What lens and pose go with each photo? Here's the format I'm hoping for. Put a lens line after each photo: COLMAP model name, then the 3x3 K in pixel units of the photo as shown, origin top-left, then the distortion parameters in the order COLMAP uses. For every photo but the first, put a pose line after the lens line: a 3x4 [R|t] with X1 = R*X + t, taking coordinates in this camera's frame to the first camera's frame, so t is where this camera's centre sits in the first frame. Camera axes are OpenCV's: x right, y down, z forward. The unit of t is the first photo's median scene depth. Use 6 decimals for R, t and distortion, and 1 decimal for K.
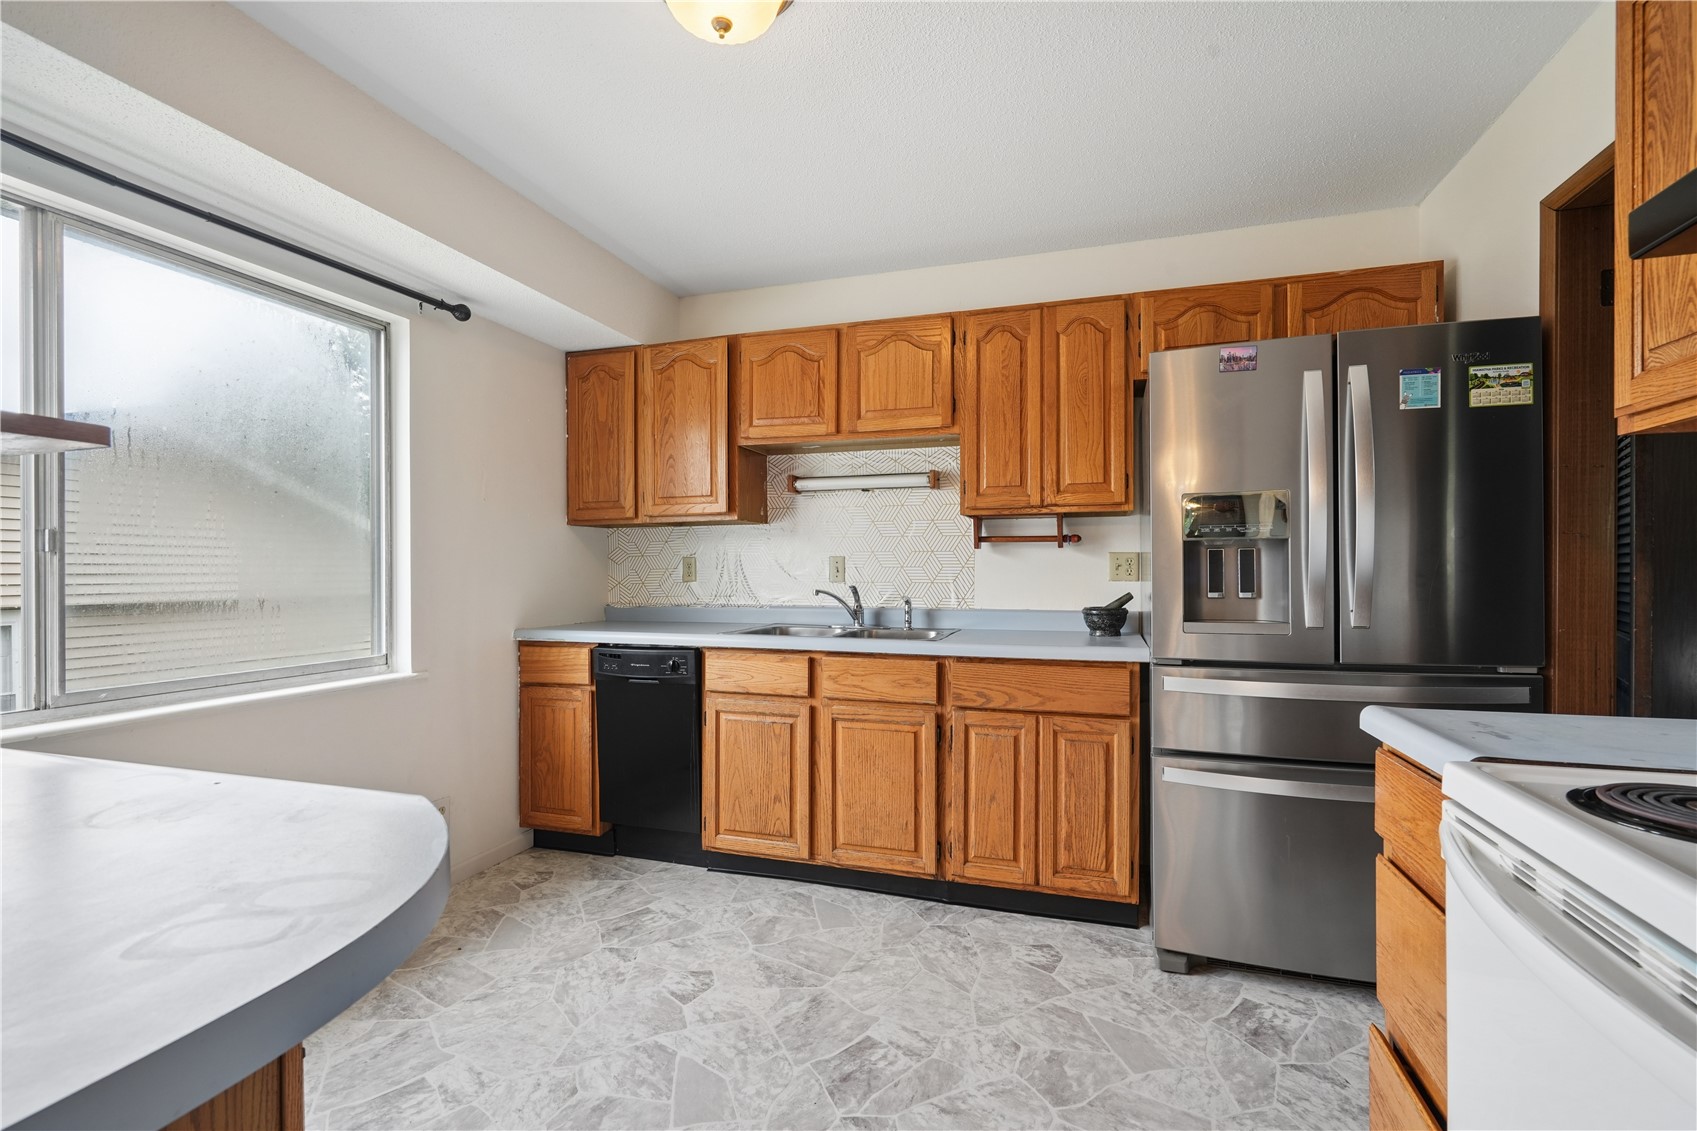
lens RADIAL K [[768.4, 0, 854.1], [0, 768.4, 567.9], [0, 0, 1]] dist [-0.006902, 0.002692]
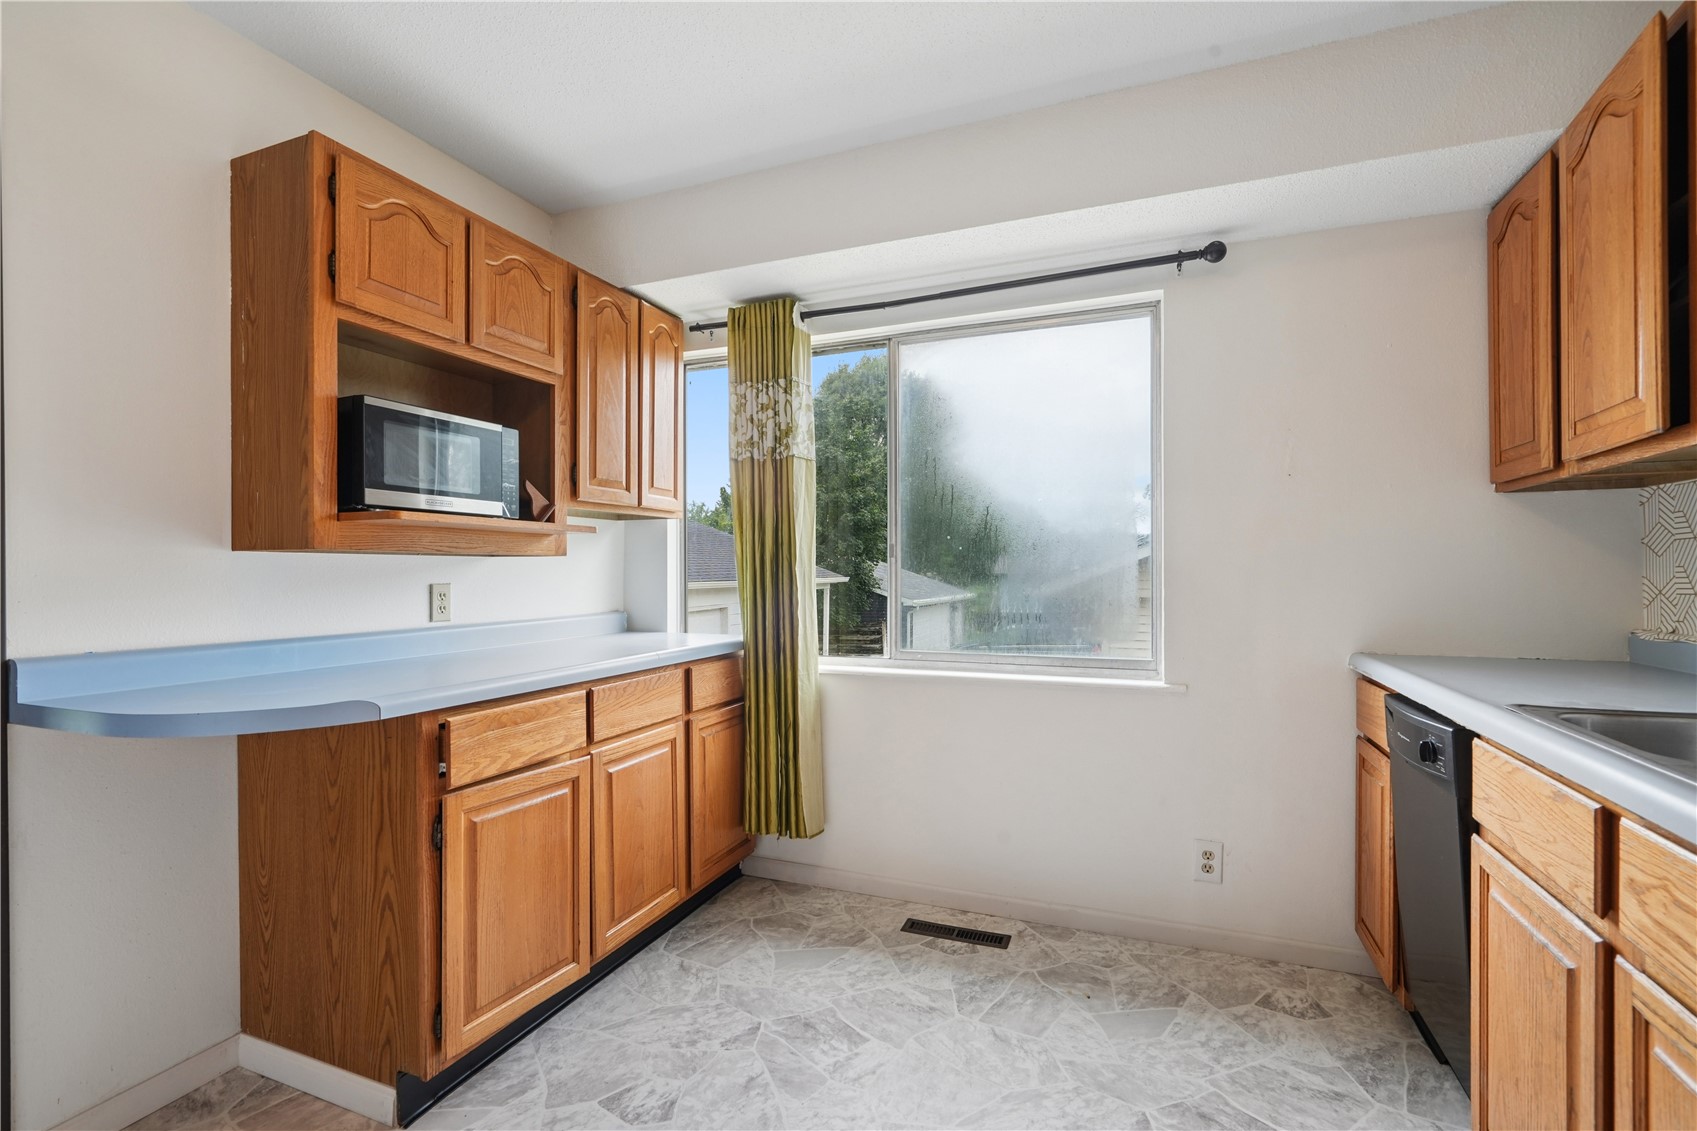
lens RADIAL K [[768.4, 0, 856.0], [0, 768.4, 571.1], [0, 0, 1]] dist [-0.006902, 0.002692]
pose [[-0.075448, 0.003353, -0.997144, 0.333771], [0.006110, 0.999977, 0.002900, 0.000632], [0.997131, -0.005874, -0.075466, 0.690881]]
